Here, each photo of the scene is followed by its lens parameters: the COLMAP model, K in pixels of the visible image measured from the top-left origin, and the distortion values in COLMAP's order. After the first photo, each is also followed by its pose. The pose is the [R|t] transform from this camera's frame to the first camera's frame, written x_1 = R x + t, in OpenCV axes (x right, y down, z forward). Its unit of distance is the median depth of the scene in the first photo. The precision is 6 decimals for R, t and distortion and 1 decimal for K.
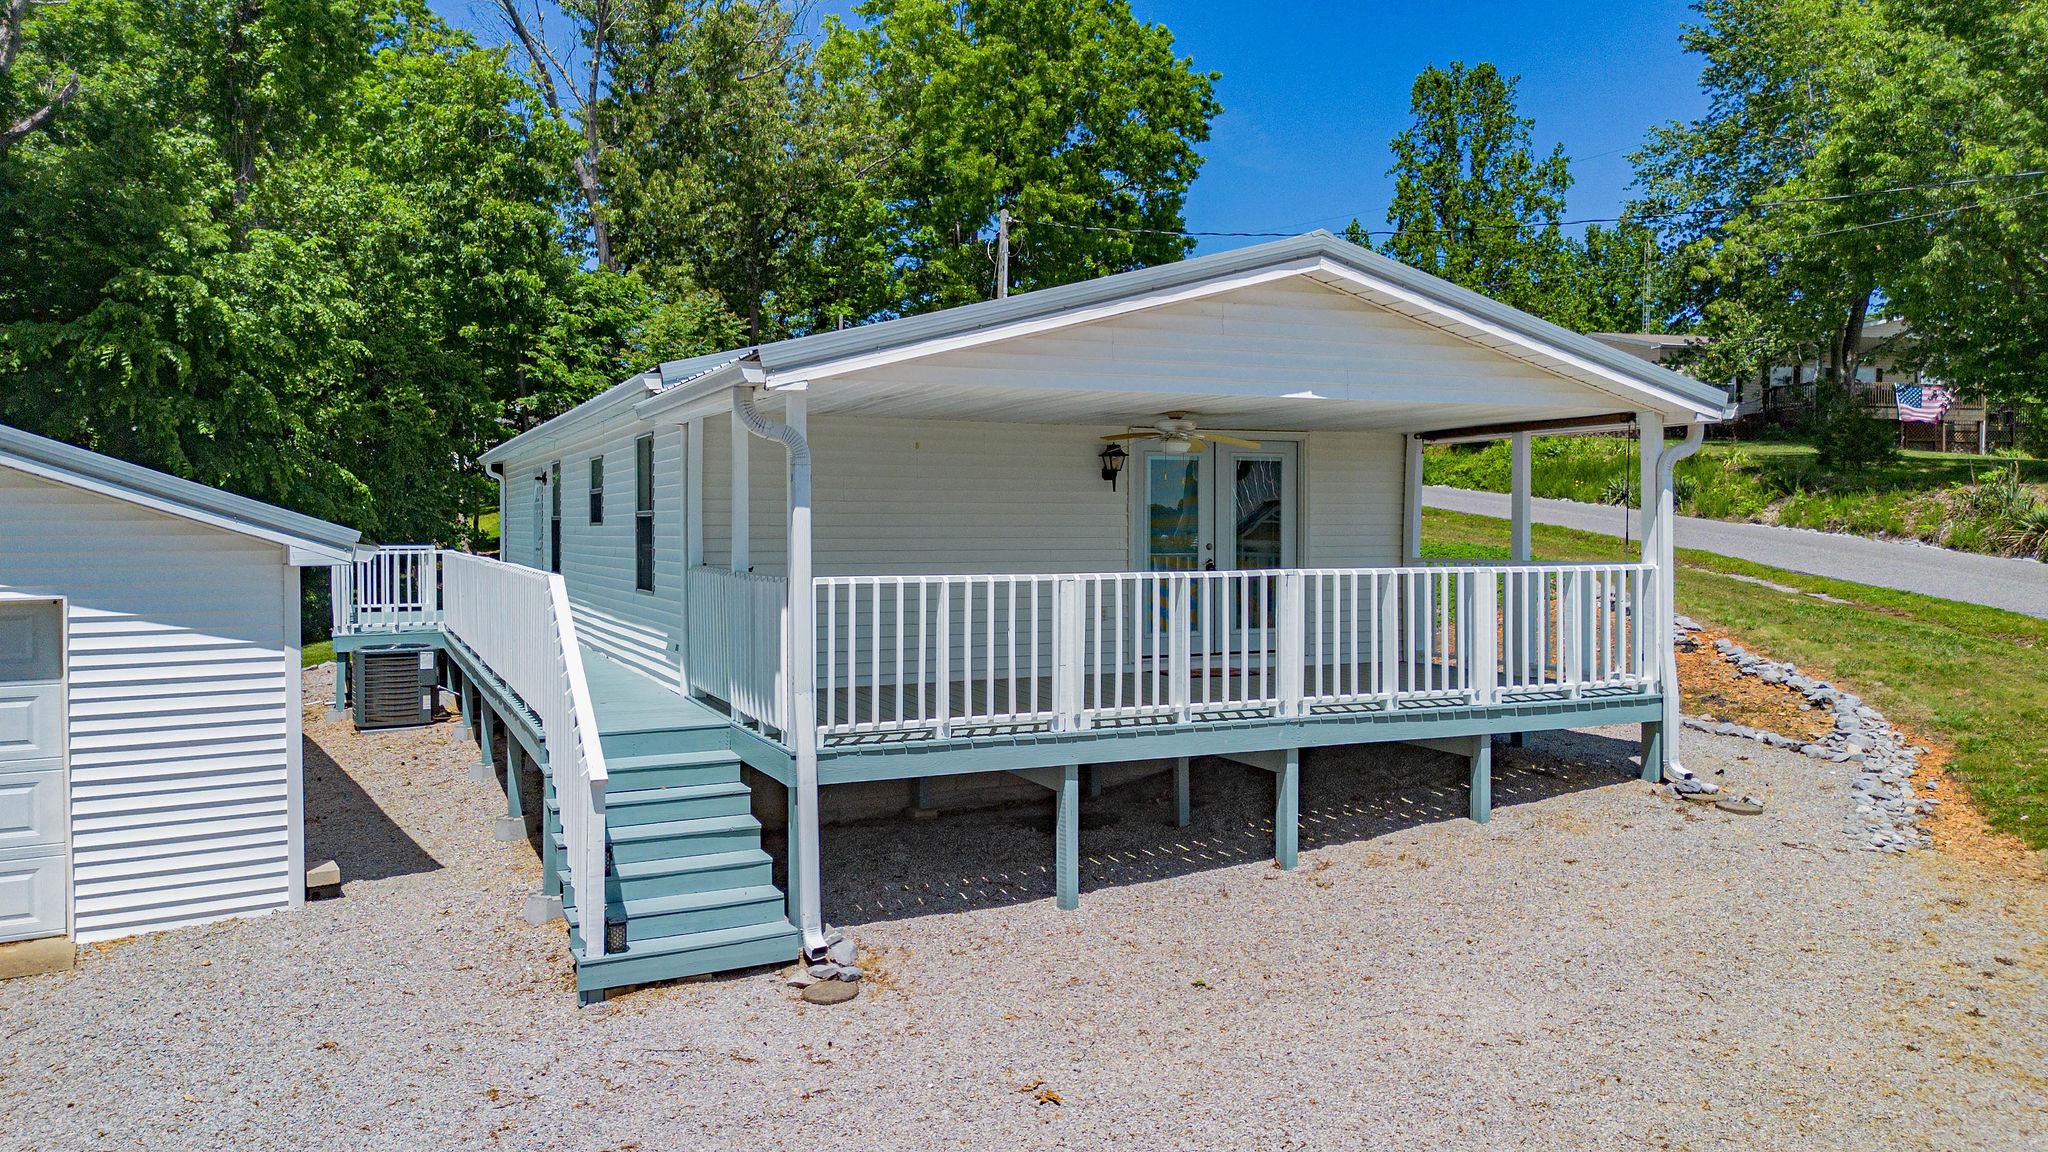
lens RADIAL K [[1445.3, 0, 1032.5], [0, 1445.3, 512.0], [0, 0, 1]] dist [0.058722, -0.089220]
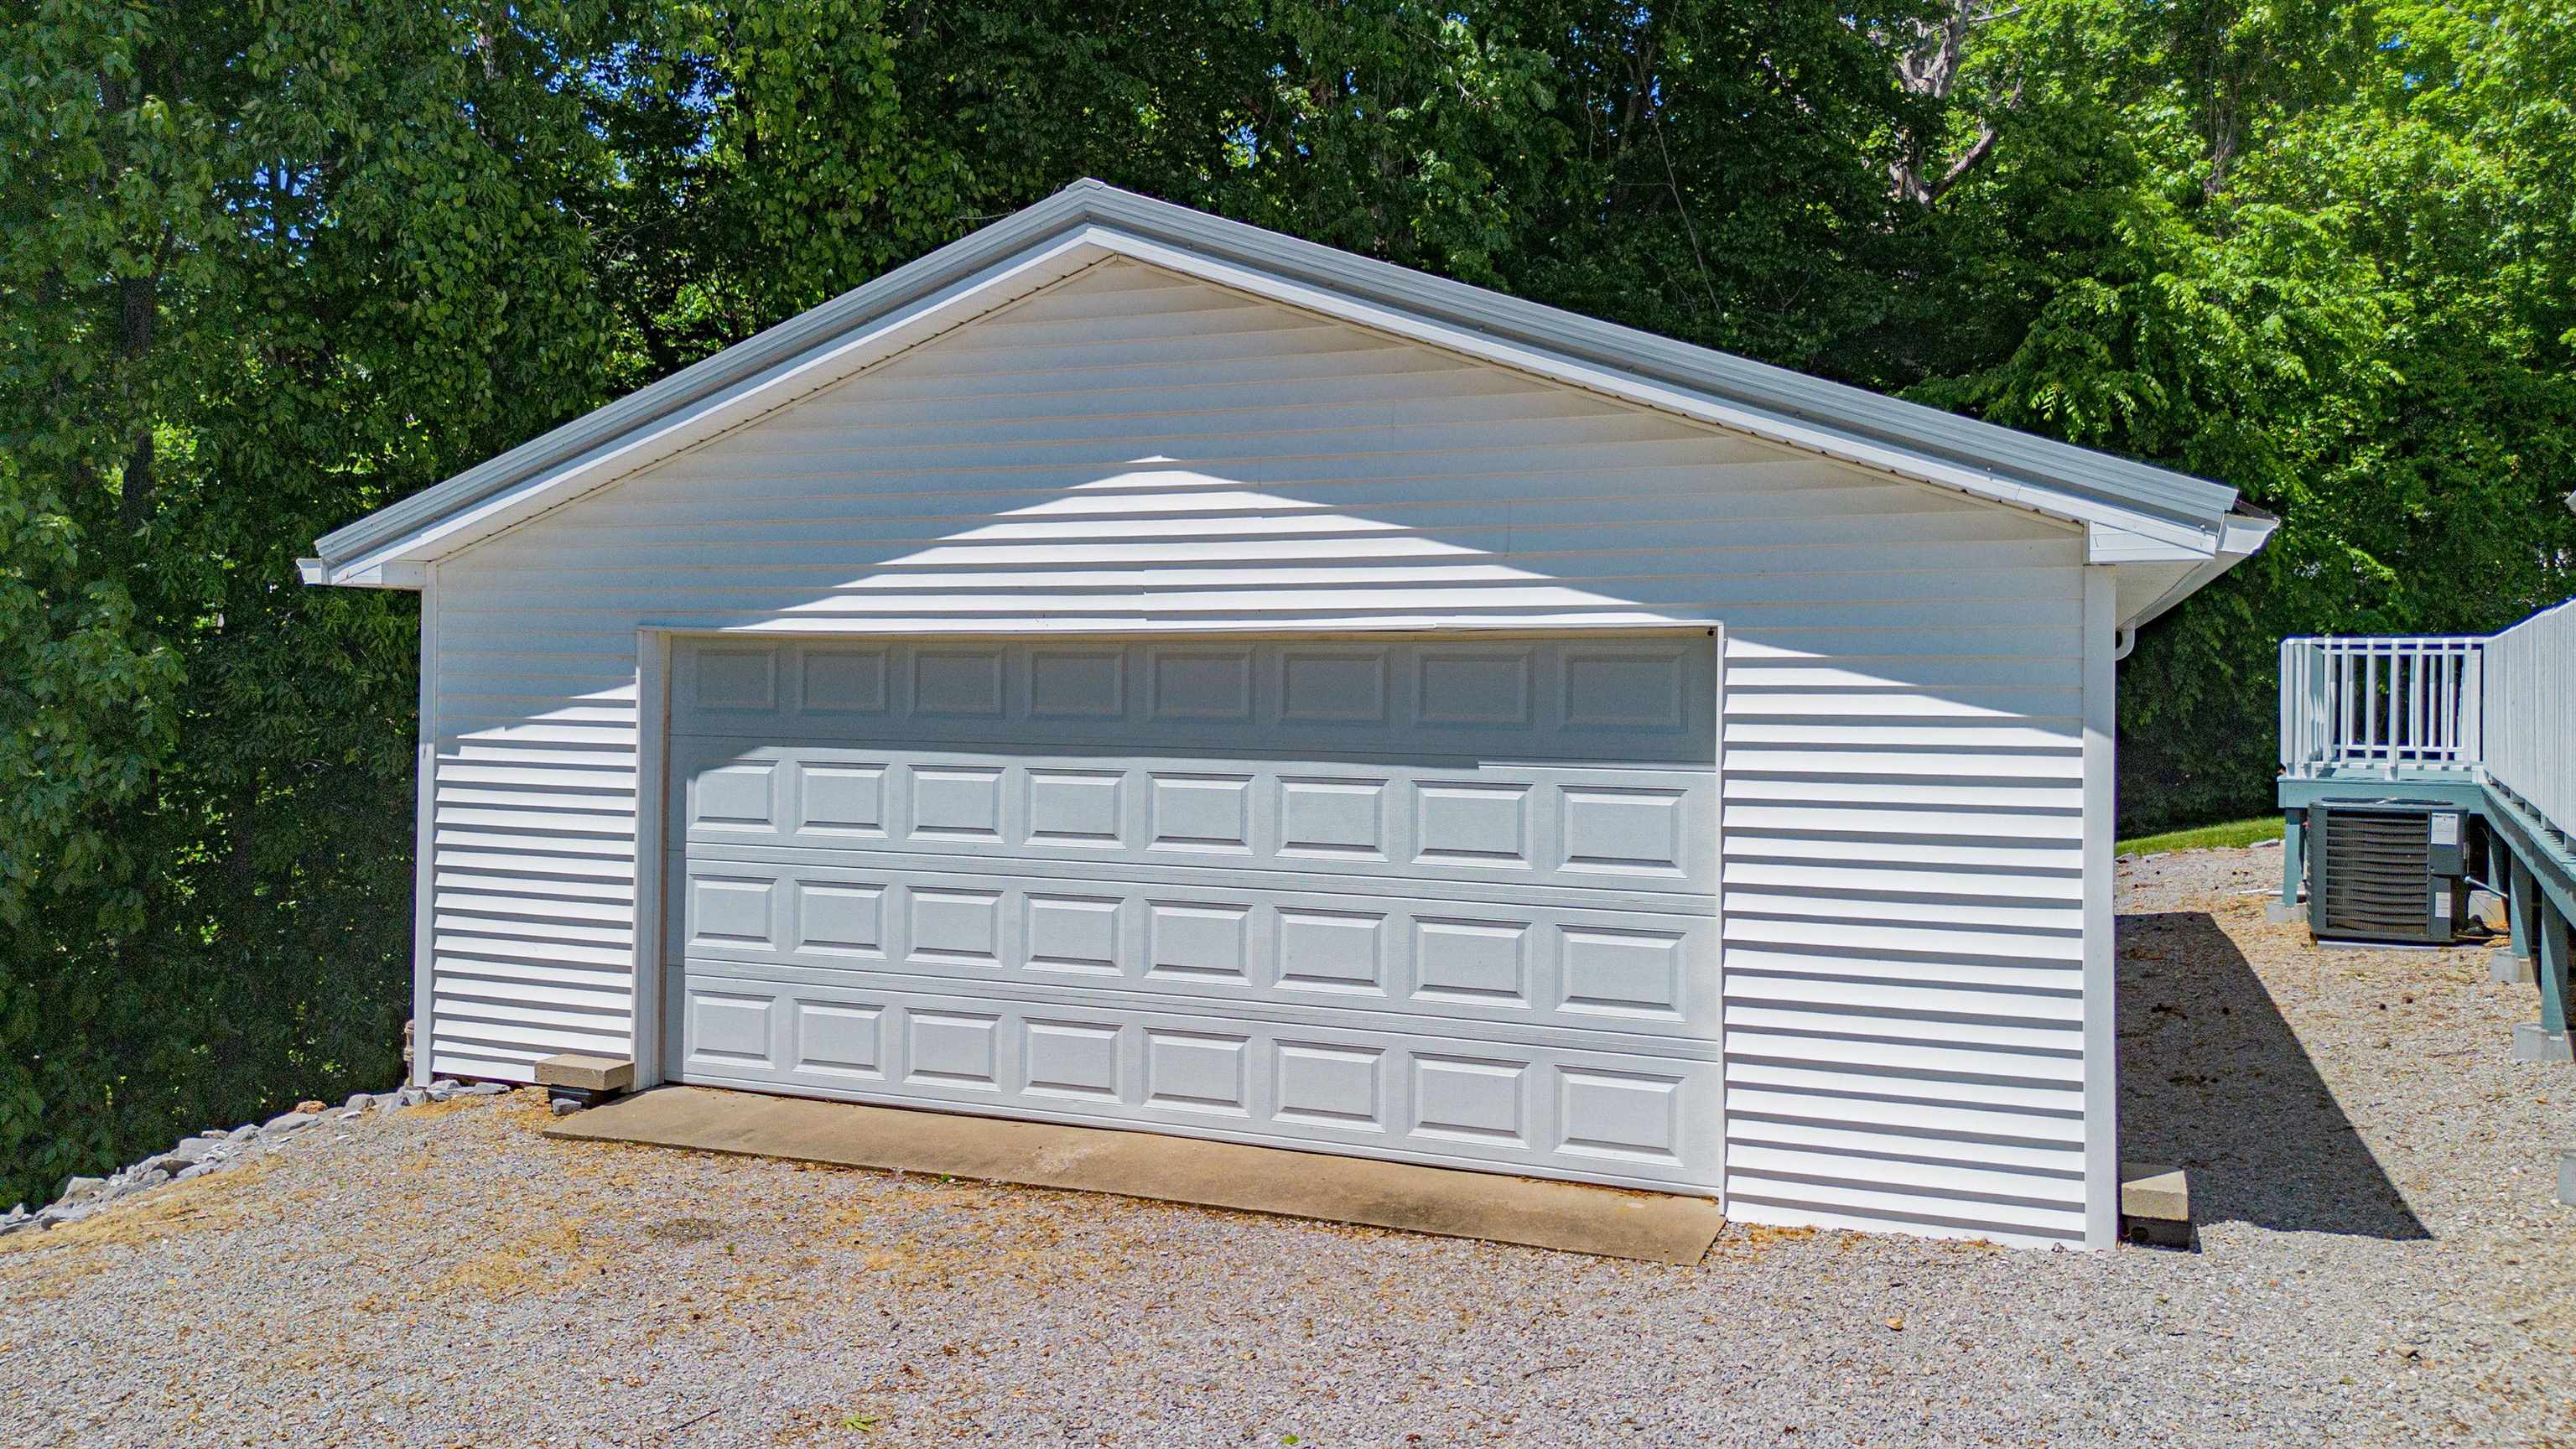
lens RADIAL K [[1856.2, 0, 1284.9], [0, 1856.2, 702.3], [0, 0, 1]] dist [0.058445, -0.092354]
pose [[0.555361, 0.013590, -0.831498, -0.046002], [-0.005954, 0.999906, 0.012366, 0.027648], [0.831588, -0.001916, 0.555390, 0.147389]]
